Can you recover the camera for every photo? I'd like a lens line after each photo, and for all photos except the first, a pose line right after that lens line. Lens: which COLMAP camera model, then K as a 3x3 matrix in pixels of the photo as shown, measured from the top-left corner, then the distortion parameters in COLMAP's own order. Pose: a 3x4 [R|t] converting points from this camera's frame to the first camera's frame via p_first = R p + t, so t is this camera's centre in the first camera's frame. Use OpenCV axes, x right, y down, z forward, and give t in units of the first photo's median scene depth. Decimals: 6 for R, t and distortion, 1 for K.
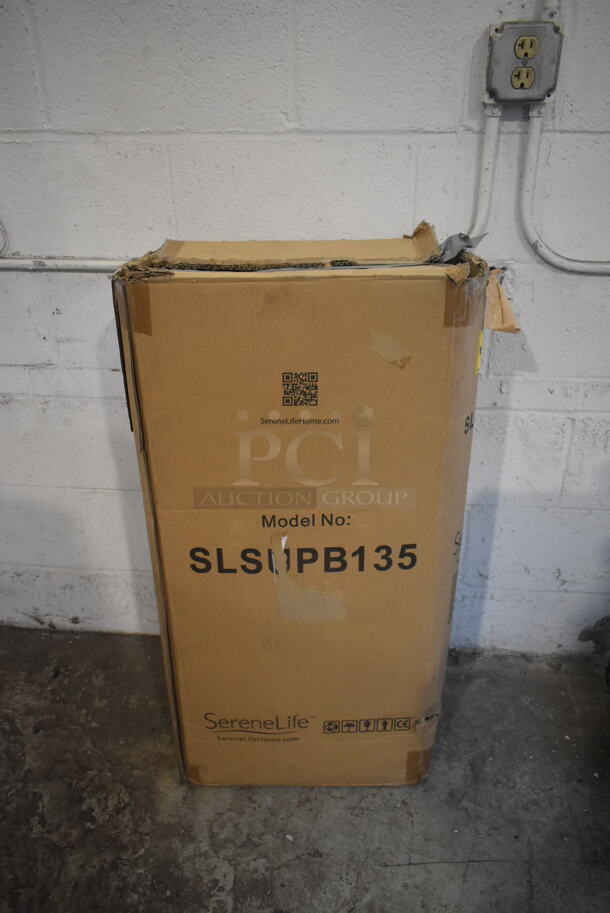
lens RADIAL K [[694.1, 0, 305.0], [0, 694.1, 456.5], [0, 0, 1]] dist [-0.019748, 0.005264]
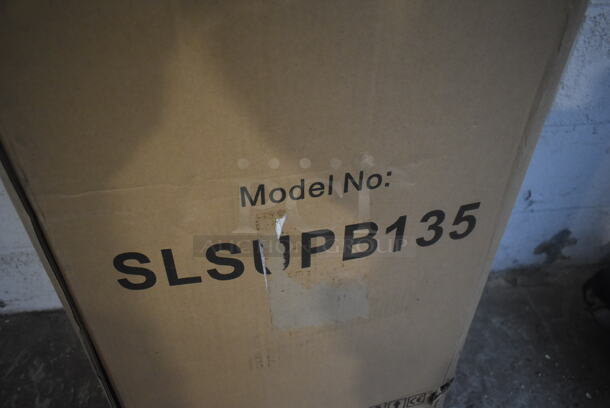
lens RADIAL K [[478.8, 0, 314.1], [0, 478.8, 205.0], [0, 0, 1]] dist [-0.007148, -0.001412]
pose [[0.975507, -0.115519, 0.187193, -0.073407], [0.072627, 0.972424, 0.221621, 0.018874], [-0.207632, -0.202598, 0.956997, 0.599856]]
